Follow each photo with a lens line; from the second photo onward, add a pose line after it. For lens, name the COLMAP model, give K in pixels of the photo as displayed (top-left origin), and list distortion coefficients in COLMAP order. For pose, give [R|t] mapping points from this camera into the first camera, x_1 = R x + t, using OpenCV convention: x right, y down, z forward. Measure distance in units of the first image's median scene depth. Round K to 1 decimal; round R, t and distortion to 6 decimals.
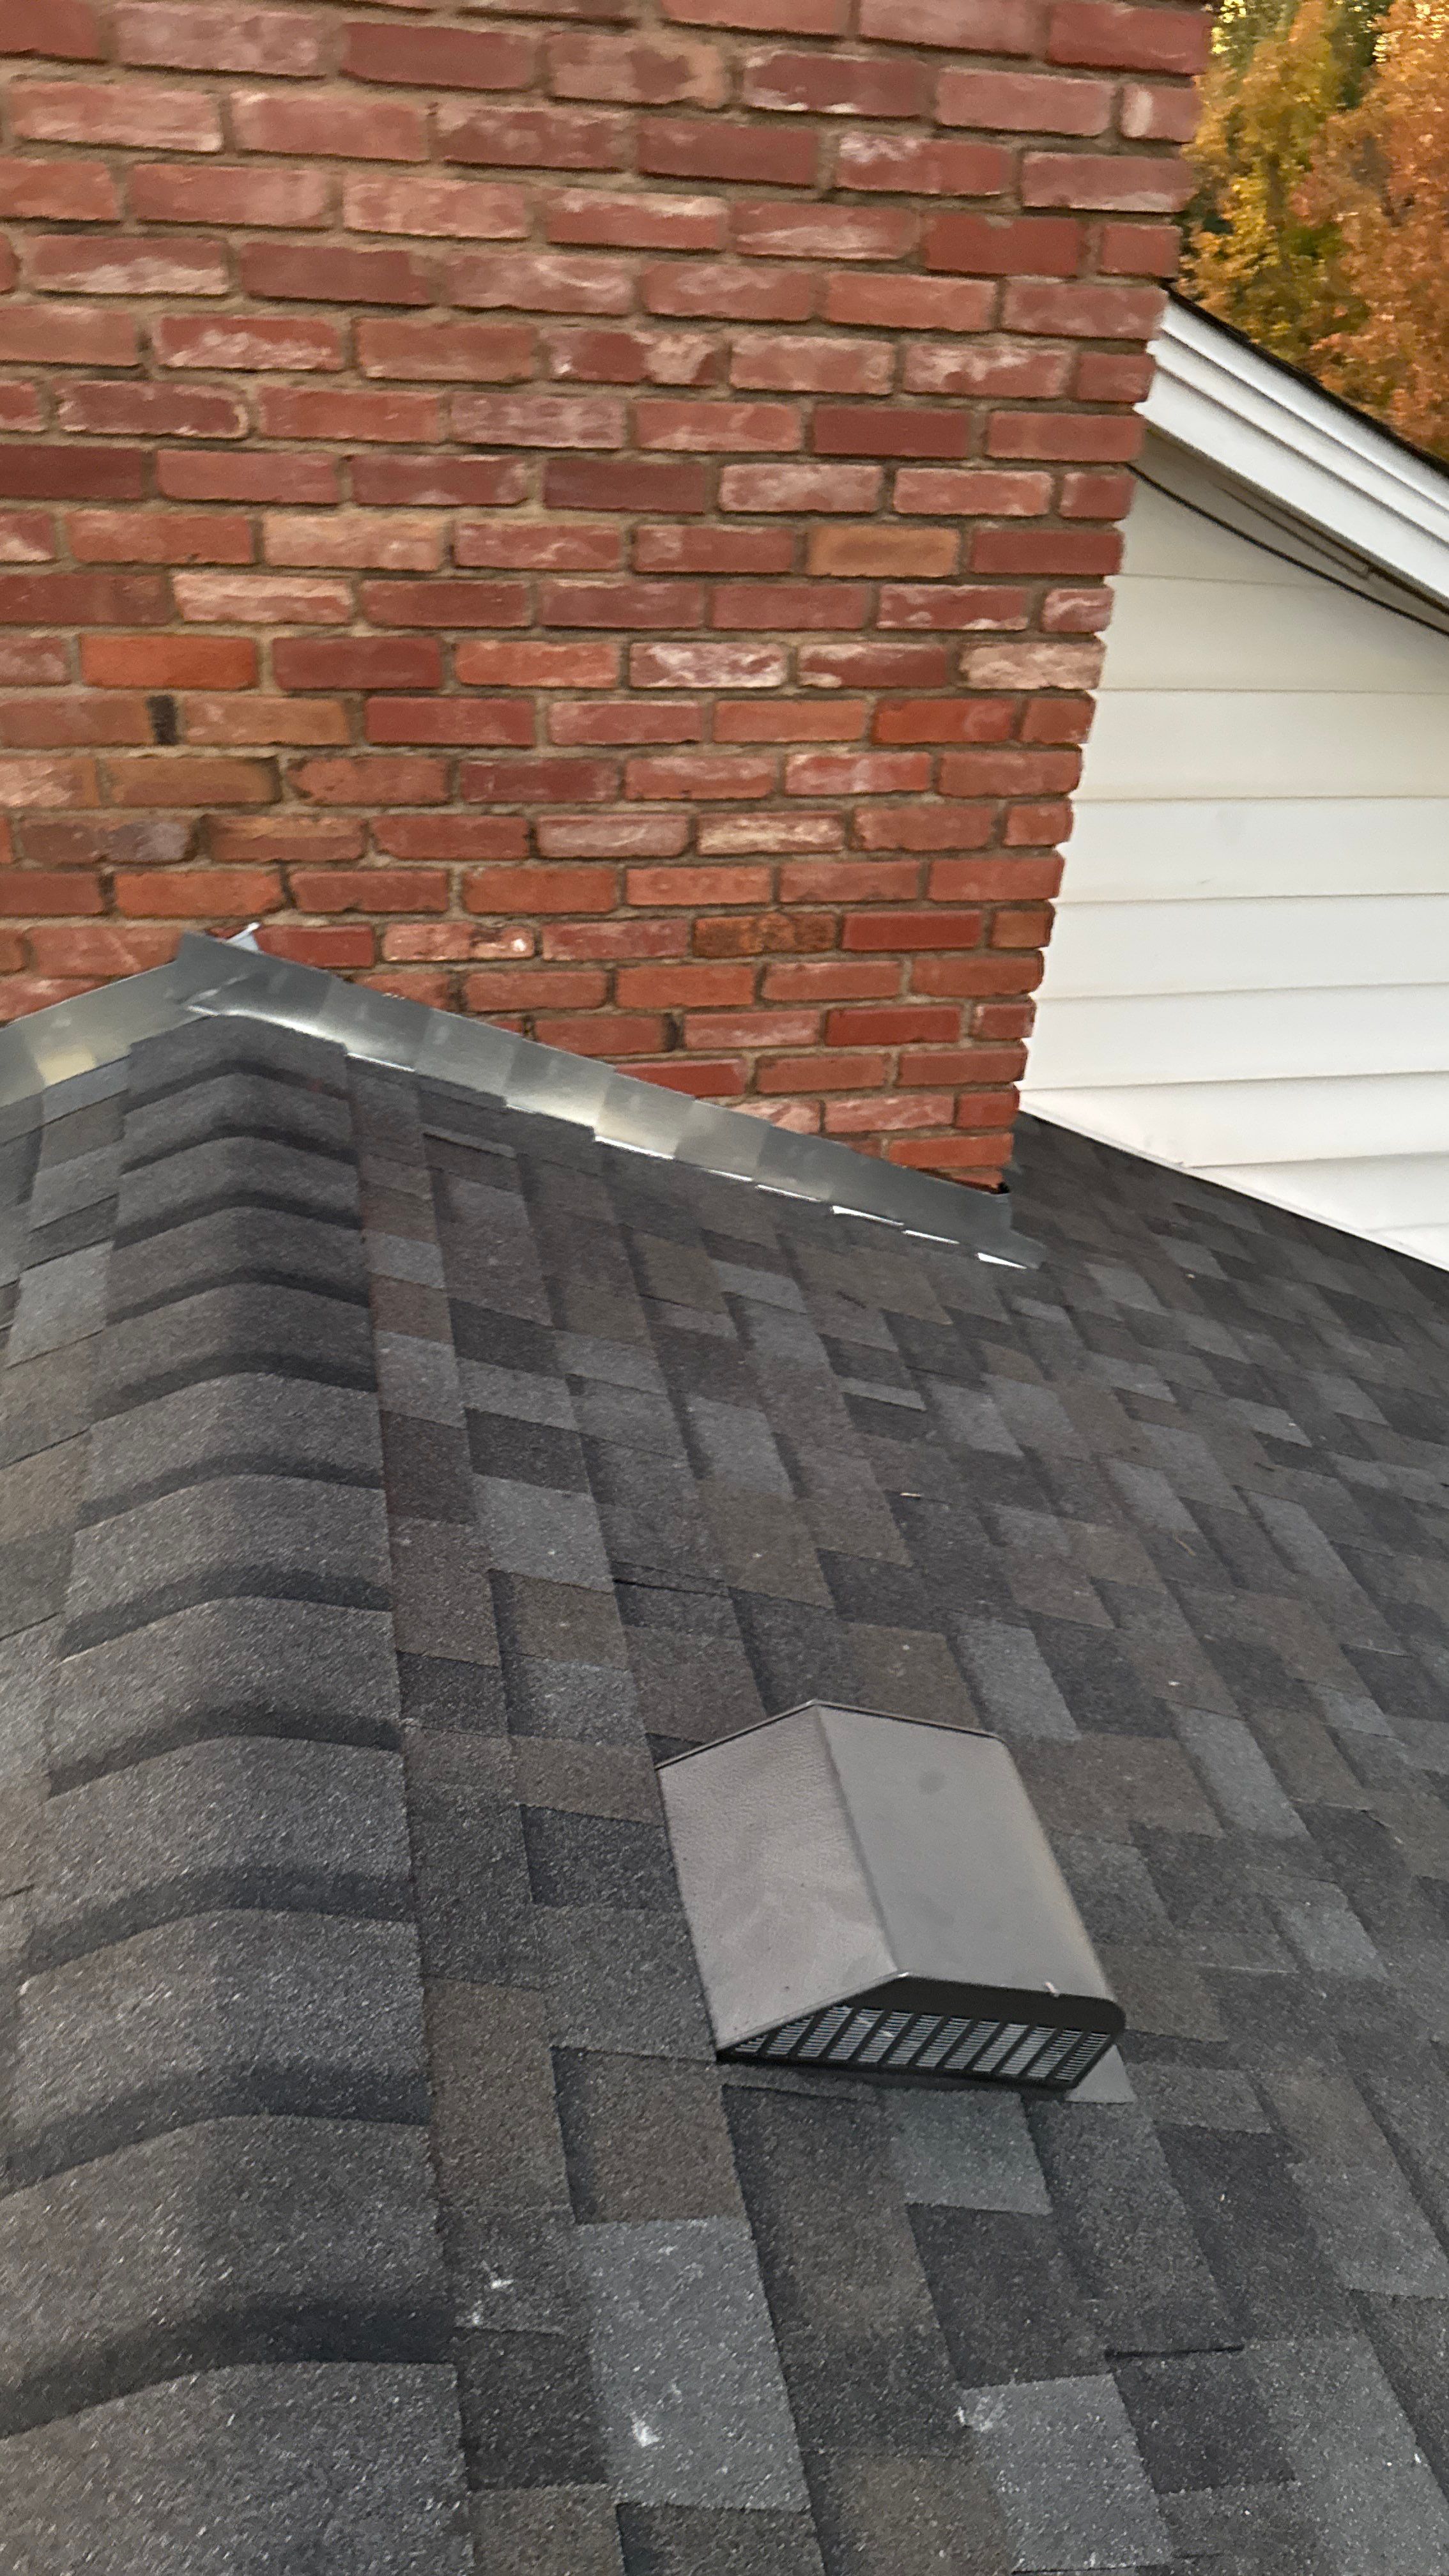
lens RADIAL K [[1780.6, 0, 724.5], [0, 1780.6, 1288.0], [0, 0, 1]] dist [0.004722, -0.024763]
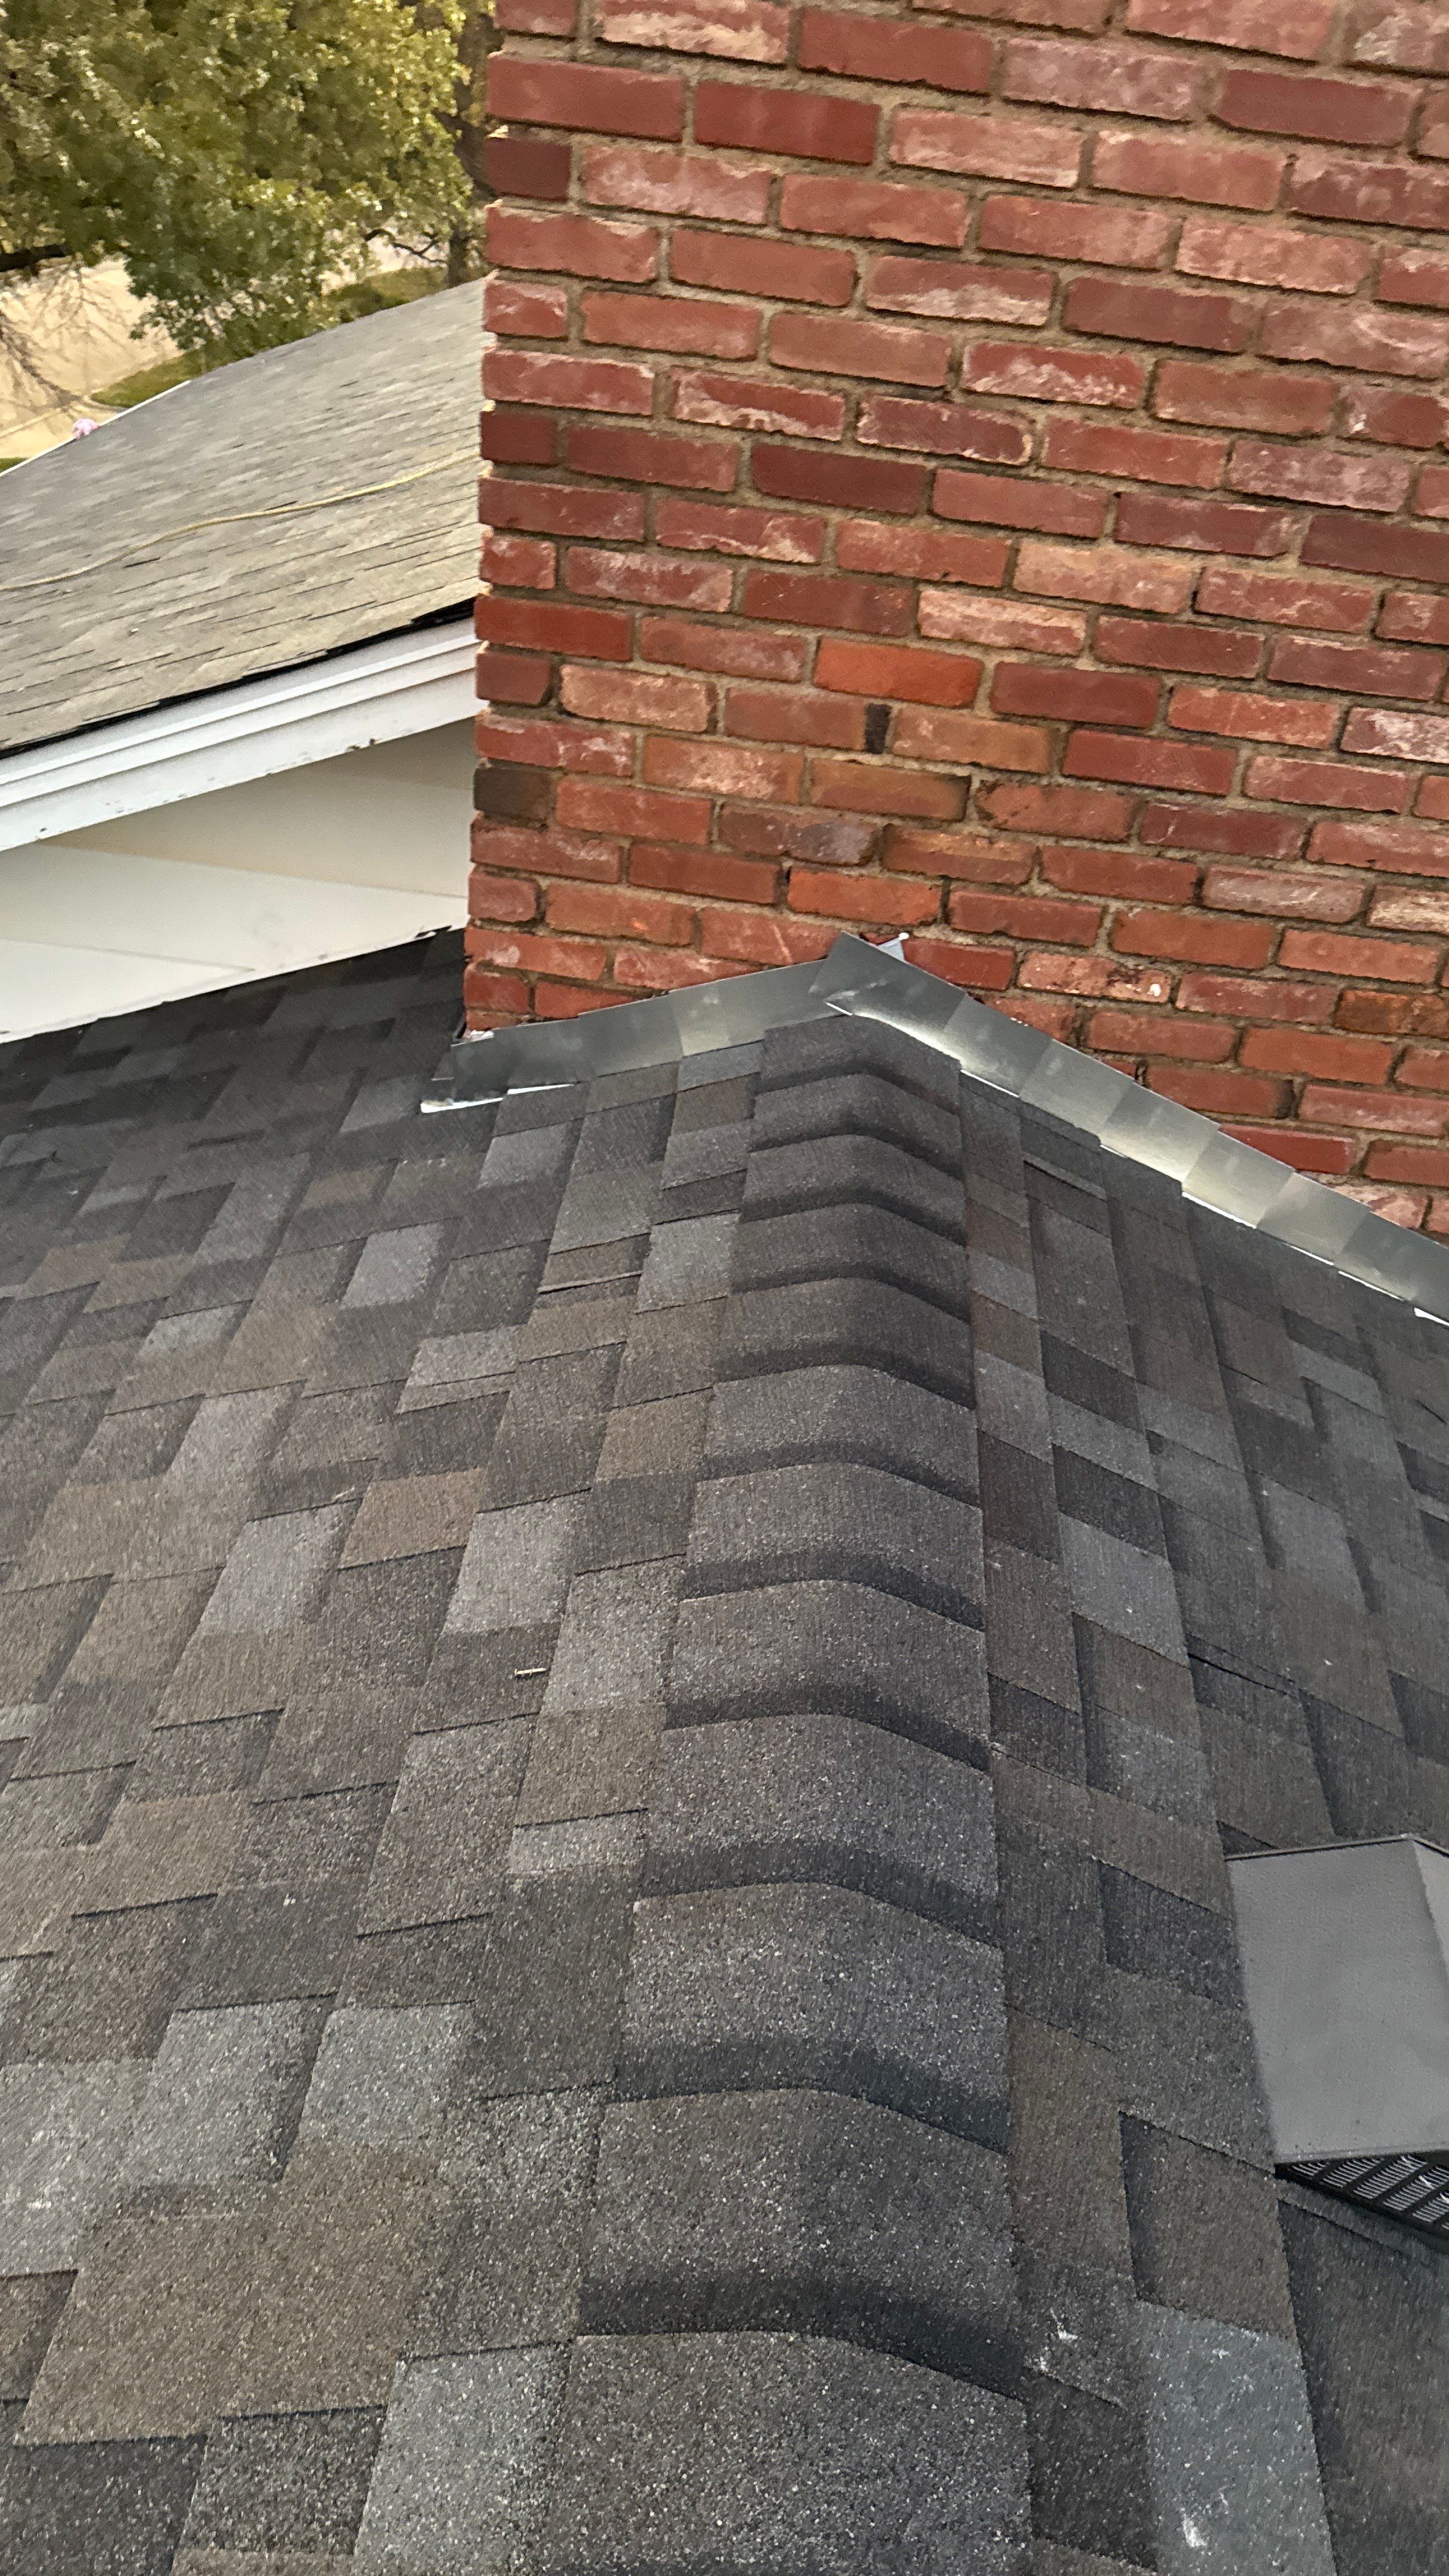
lens RADIAL K [[1780.6, 0, 724.5], [0, 1780.6, 1288.0], [0, 0, 1]] dist [0.004722, -0.024763]
pose [[0.954405, 0.196154, -0.225023, -0.117958], [-0.198833, 0.979972, 0.010922, 0.007765], [0.222658, 0.034318, 0.974292, -0.017664]]
